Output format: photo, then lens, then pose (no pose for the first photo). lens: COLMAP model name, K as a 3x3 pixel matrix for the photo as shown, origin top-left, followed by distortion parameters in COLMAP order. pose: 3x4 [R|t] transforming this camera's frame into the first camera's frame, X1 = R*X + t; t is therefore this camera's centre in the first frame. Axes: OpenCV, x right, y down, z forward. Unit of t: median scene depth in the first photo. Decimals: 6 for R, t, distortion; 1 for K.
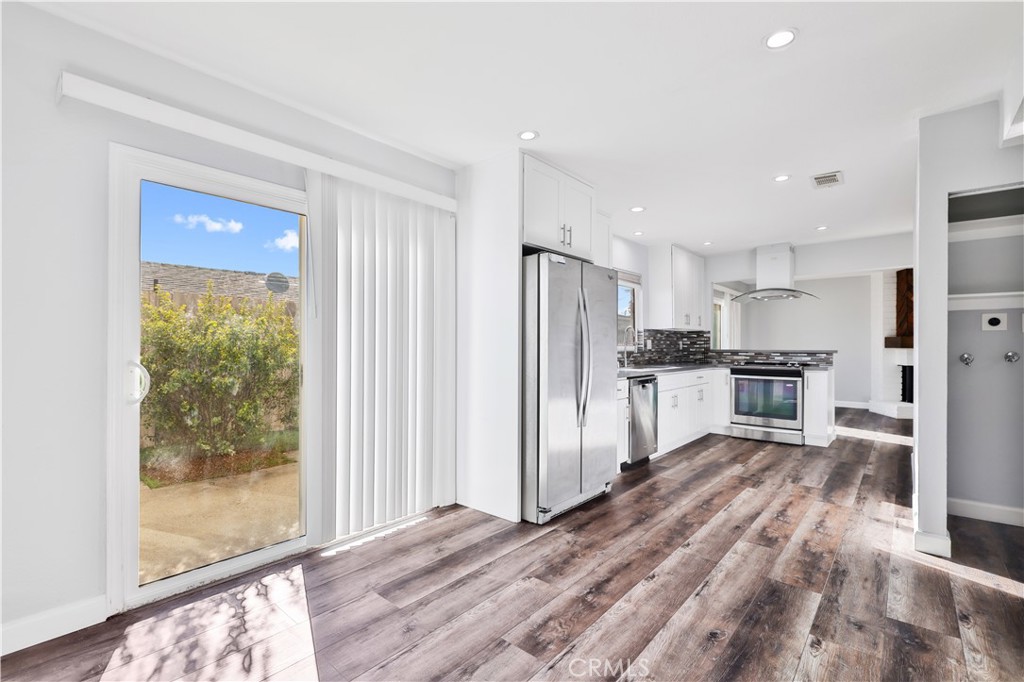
lens RADIAL K [[459.5, 0, 510.2], [0, 459.5, 341.6], [0, 0, 1]] dist [0.000081, -0.000919]
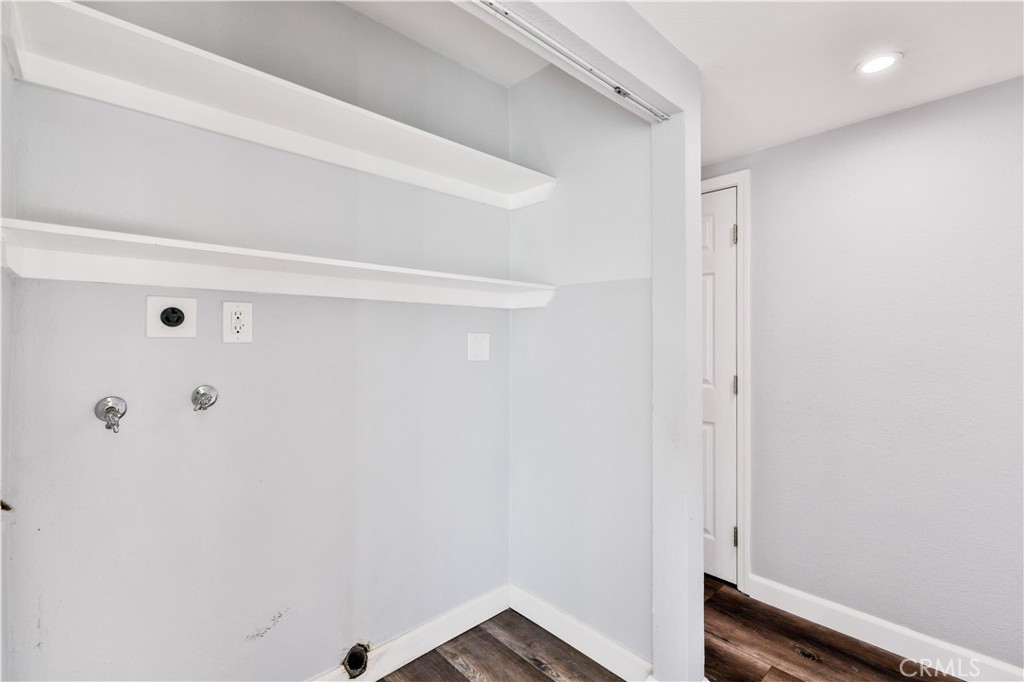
lens RADIAL K [[459.5, 0, 512.5], [0, 459.5, 340.8], [0, 0, 1]] dist [0.000081, -0.000919]
pose [[0.110827, -0.002717, 0.993836, 0.673557], [-0.001120, 0.999995, 0.002859, -0.022843], [-0.993839, -0.001430, 0.110824, 0.646889]]
